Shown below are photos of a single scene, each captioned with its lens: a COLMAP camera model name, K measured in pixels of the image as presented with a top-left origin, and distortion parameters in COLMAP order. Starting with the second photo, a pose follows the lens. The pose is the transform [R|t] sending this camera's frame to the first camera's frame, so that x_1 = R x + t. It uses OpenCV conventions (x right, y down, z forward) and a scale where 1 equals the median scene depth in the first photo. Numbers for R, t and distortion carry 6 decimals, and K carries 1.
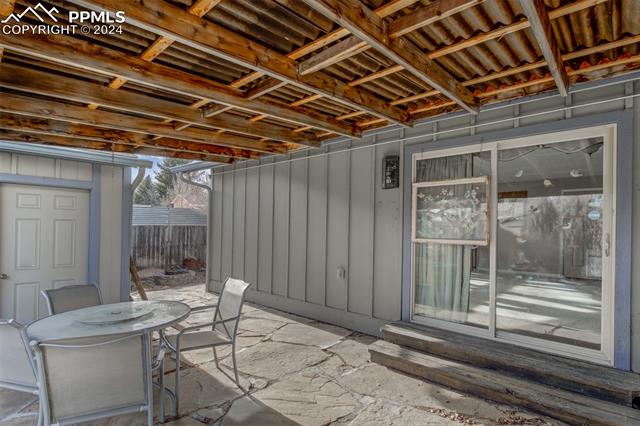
lens RADIAL K [[326.9, 0, 319.1], [0, 326.9, 217.2], [0, 0, 1]] dist [-0.001492, -0.000225]
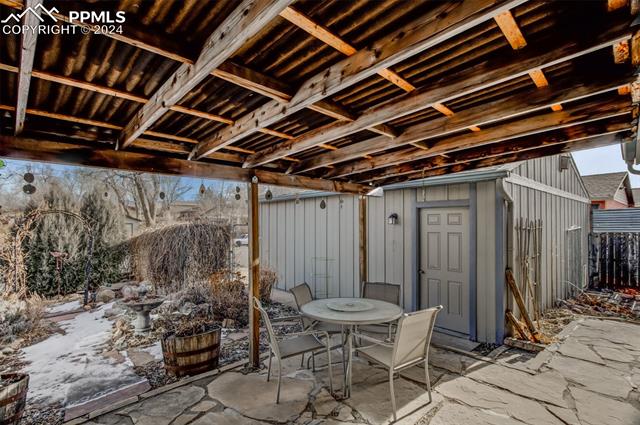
lens RADIAL K [[316.2, 0, 319.2], [0, 316.2, 232.5], [0, 0, 1]] dist [0.000171, 0.000085]
pose [[-0.045965, 0.017373, -0.998792, 0.480932], [0.037577, 0.999171, 0.015651, -0.035026], [0.998236, -0.036812, -0.046580, 0.617114]]
